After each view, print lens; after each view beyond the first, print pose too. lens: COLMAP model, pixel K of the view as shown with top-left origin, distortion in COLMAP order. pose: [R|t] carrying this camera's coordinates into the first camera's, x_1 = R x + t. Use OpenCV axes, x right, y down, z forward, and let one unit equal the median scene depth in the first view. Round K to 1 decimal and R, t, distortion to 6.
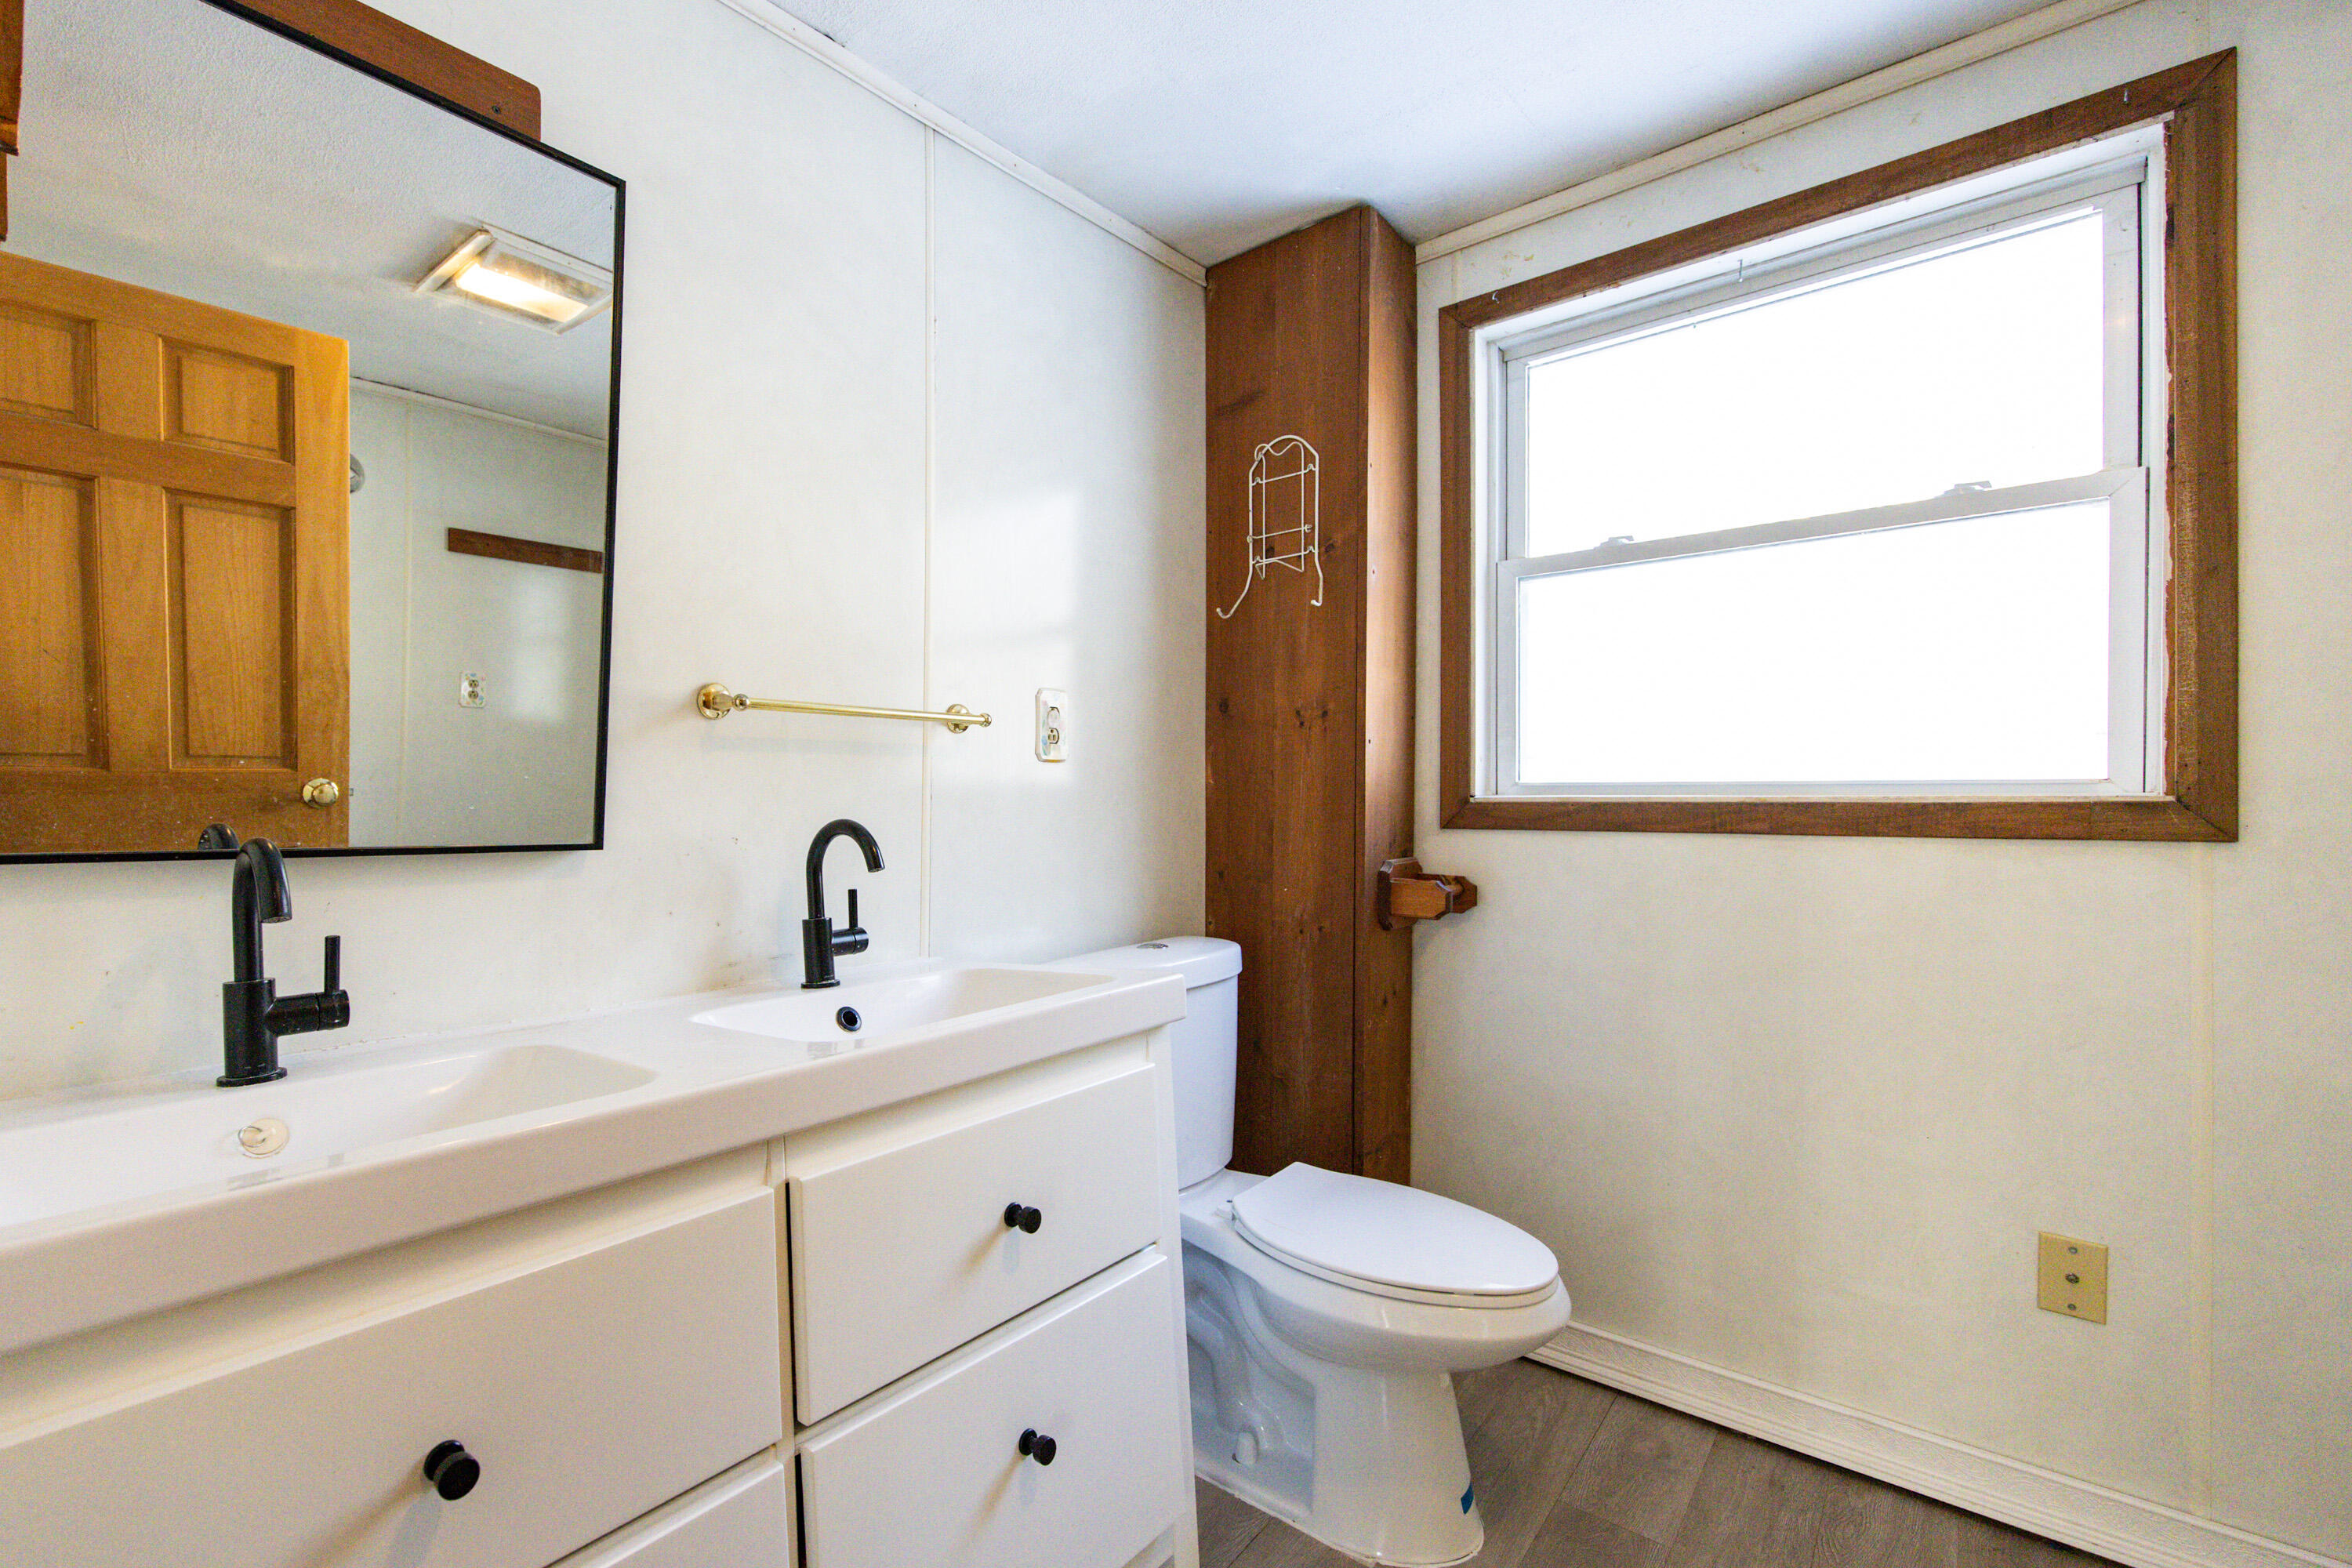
lens RADIAL K [[1050.1, 0, 1021.8], [0, 1050.1, 785.4], [0, 0, 1]] dist [0.002766, 0.000122]
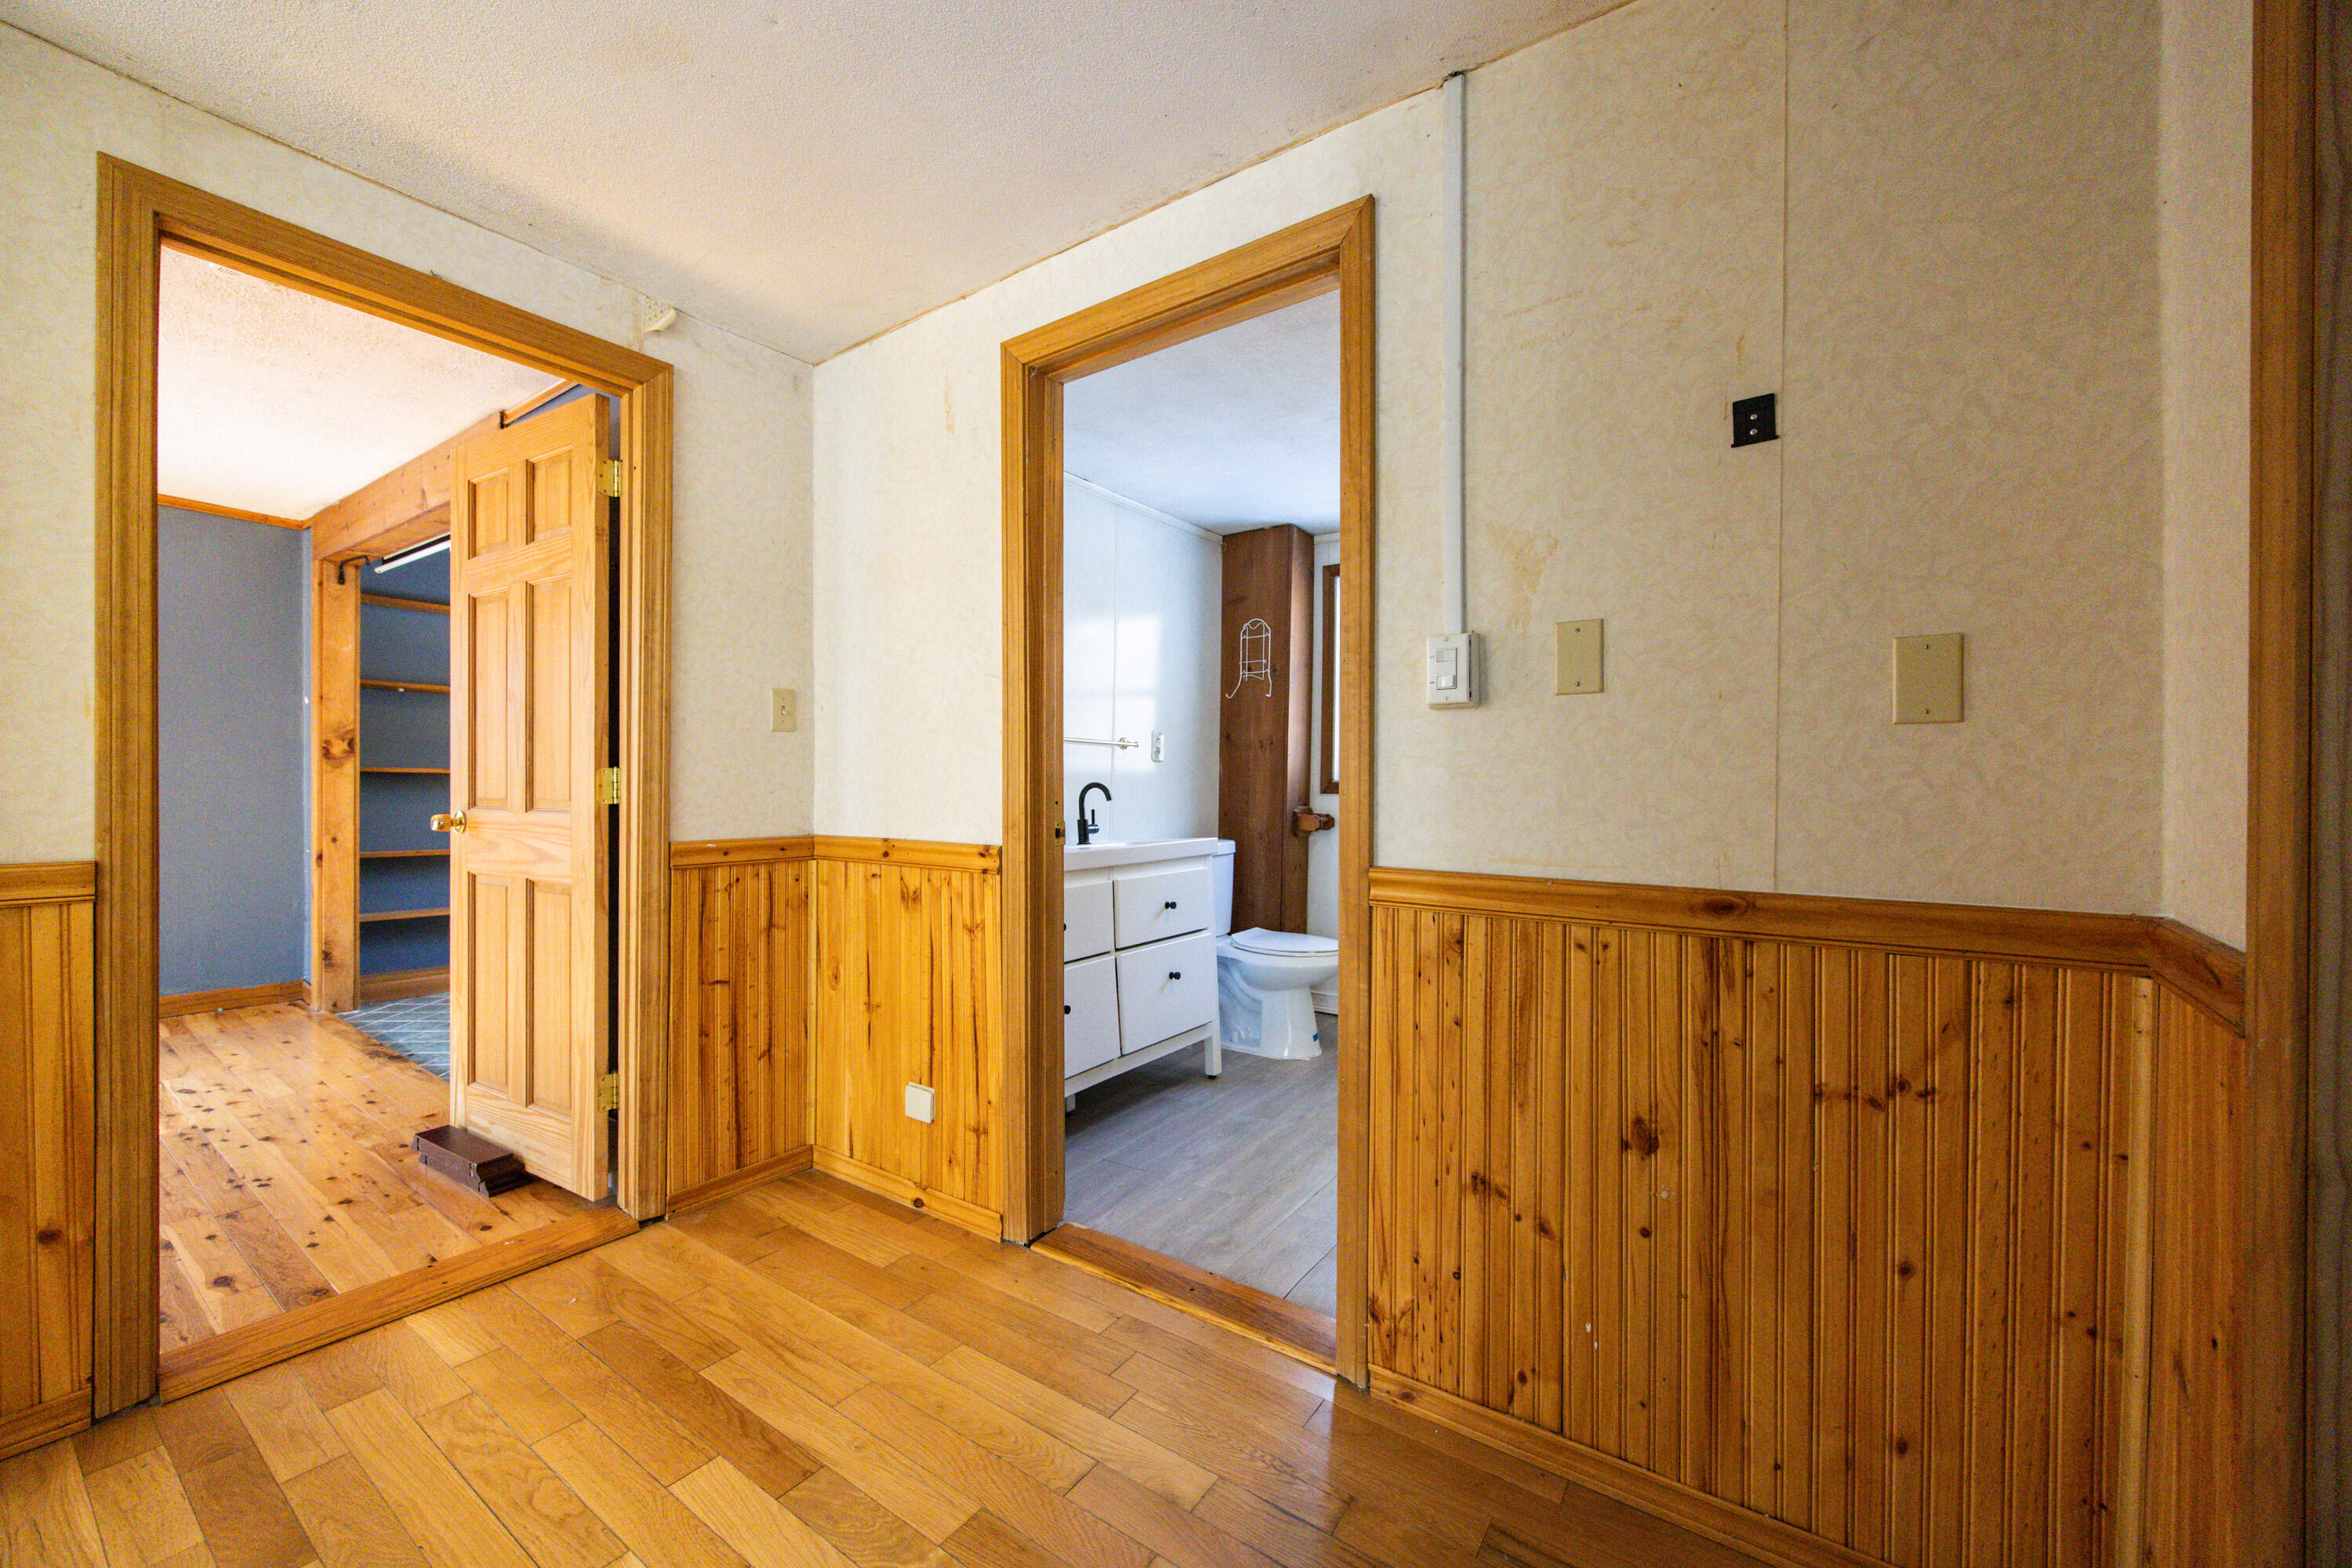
lens RADIAL K [[897.7, 0, 1178.8], [0, 897.7, 782.6], [0, 0, 1]] dist [-0.005880, 0.000092]
pose [[0.987863, 0.012694, 0.154809, -0.215348], [-0.013274, 0.999908, 0.002714, 0.016544], [-0.154761, -0.004736, 0.987941, -0.910645]]
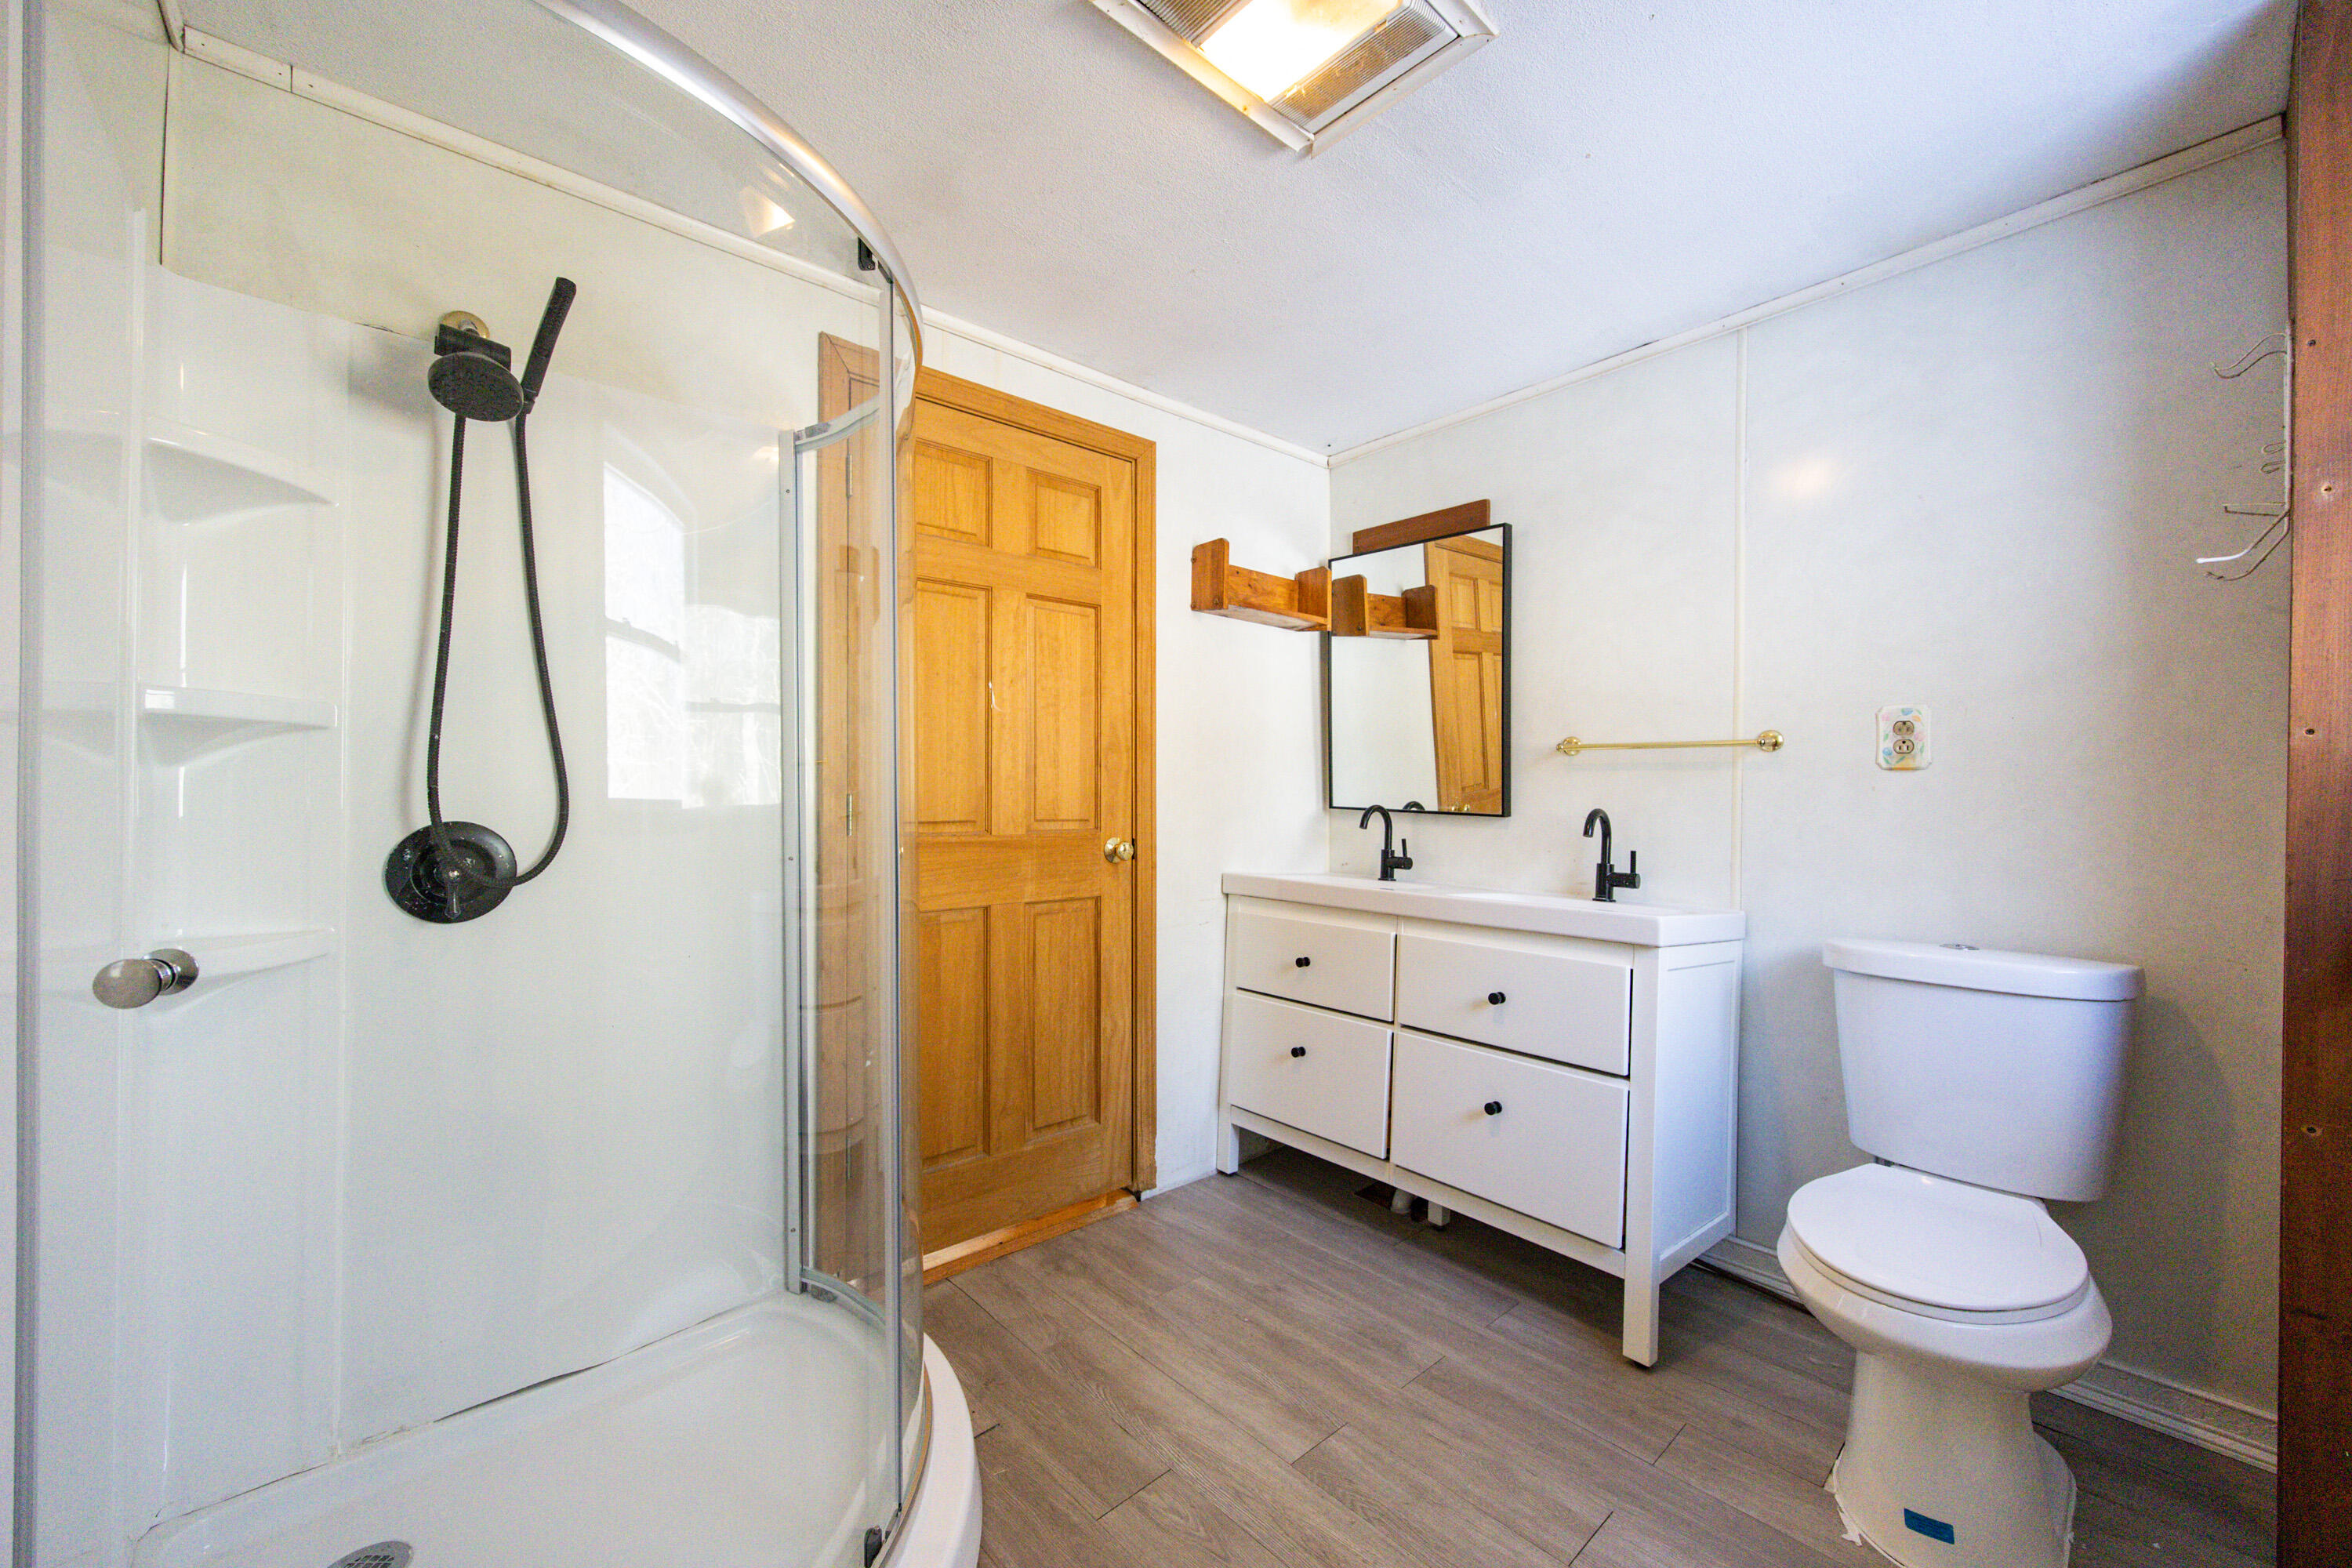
lens RADIAL K [[897.7, 0, 1187.1], [0, 897.7, 792.9], [0, 0, 1]] dist [-0.005880, 0.000092]
pose [[-0.091526, 0.004458, -0.995793, 0.973630], [-0.004269, 0.999979, 0.004869, 0.000377], [0.995793, 0.004697, -0.091505, 0.298020]]
